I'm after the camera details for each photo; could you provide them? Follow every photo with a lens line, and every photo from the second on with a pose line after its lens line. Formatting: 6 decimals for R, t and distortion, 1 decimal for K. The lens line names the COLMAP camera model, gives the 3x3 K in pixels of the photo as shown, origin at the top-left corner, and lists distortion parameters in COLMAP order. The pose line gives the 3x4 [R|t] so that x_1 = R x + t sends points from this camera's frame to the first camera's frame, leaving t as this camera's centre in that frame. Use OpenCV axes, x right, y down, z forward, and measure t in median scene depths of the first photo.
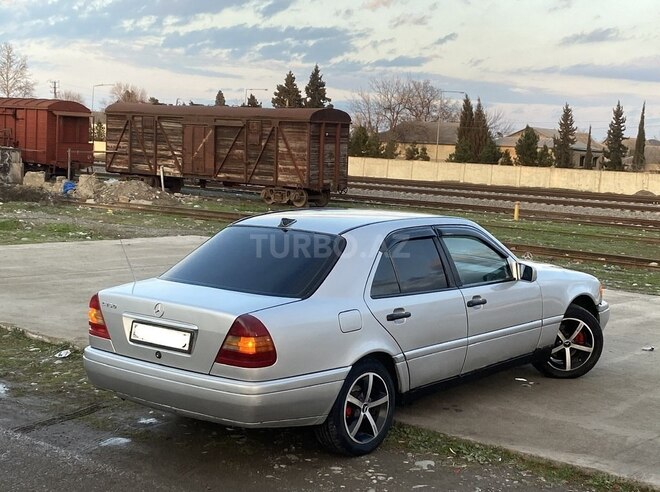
lens RADIAL K [[1078.9, 0, 366.4], [0, 1078.9, 246.2], [0, 0, 1]] dist [0.132557, -0.232709]
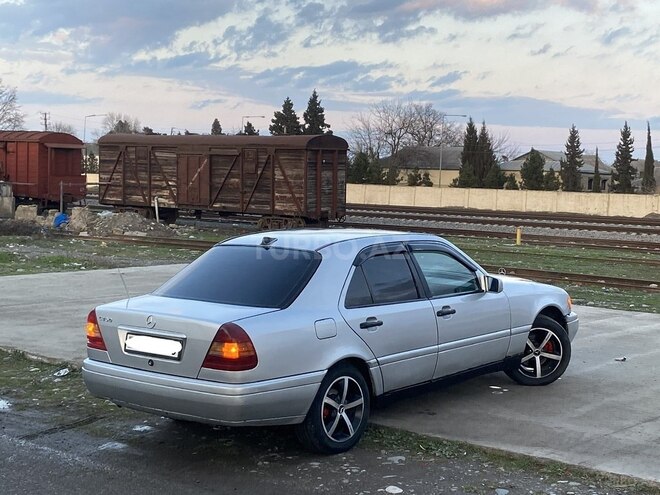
lens RADIAL K [[1209.1, 0, 374.7], [0, 1209.1, 243.0], [0, 0, 1]] dist [0.123143, -0.143997]
pose [[0.999770, -0.018363, -0.011122, 0.041718], [0.017947, 0.999174, -0.036449, 0.023548], [0.011782, 0.036241, 0.999274, -0.190108]]
